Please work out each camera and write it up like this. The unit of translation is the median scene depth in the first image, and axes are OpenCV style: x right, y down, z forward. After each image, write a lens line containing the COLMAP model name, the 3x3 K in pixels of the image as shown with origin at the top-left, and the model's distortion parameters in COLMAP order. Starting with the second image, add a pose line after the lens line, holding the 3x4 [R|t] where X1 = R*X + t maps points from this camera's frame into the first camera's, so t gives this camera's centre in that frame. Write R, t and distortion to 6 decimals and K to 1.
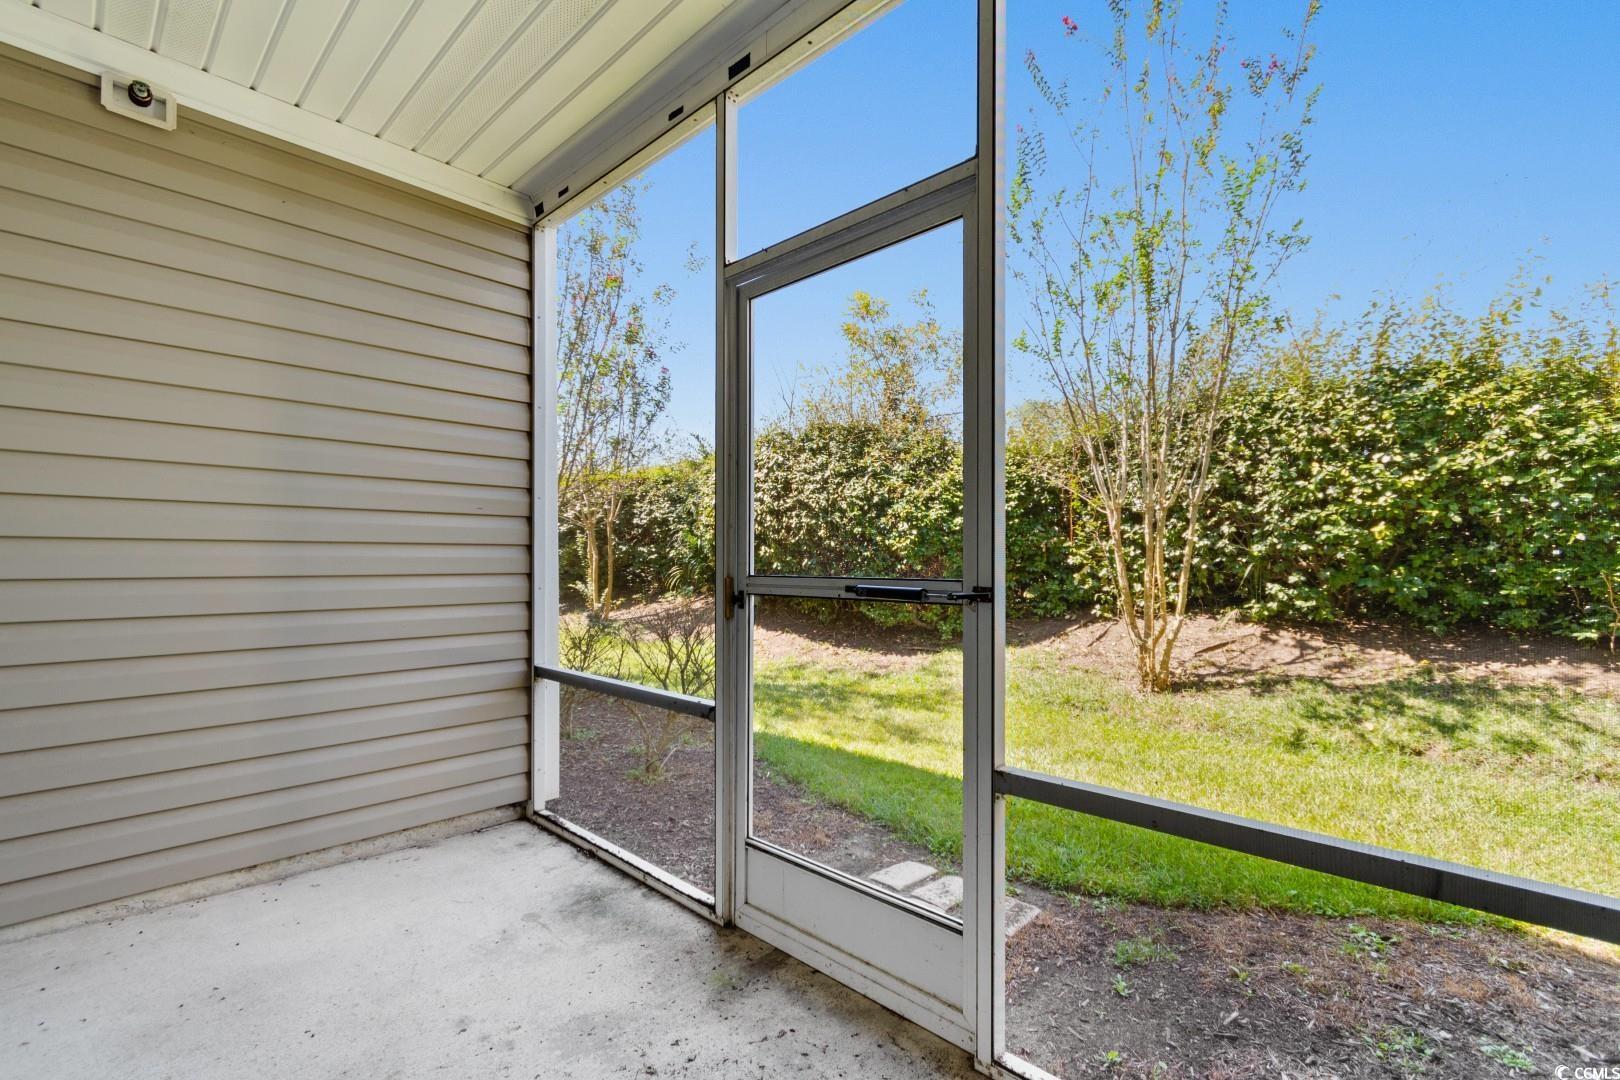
lens RADIAL K [[716.8, 0, 808.0], [0, 716.8, 552.0], [0, 0, 1]] dist [0.004481, -0.000853]
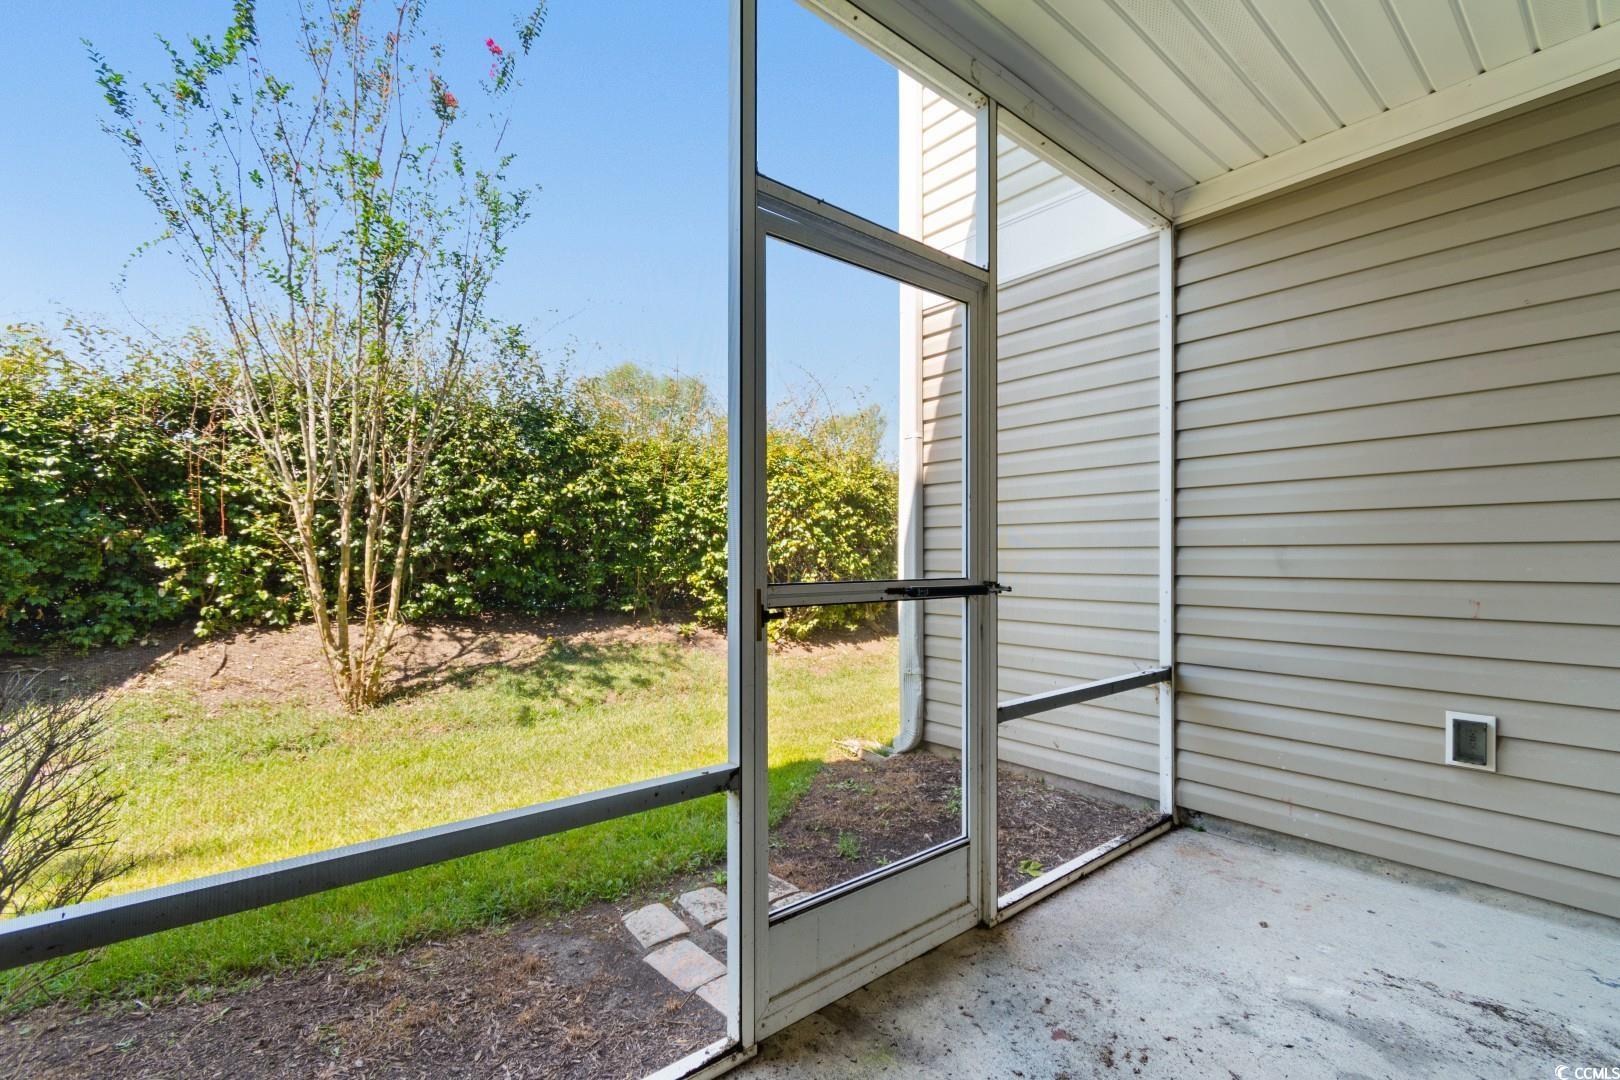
lens RADIAL K [[716.8, 0, 808.0], [0, 716.8, 552.0], [0, 0, 1]] dist [0.004481, -0.000853]
pose [[0.109384, 0.007821, 0.993969, -0.384633], [-0.008003, 0.999944, -0.006987, 0.001239], [-0.993967, -0.007190, 0.109440, 0.387876]]
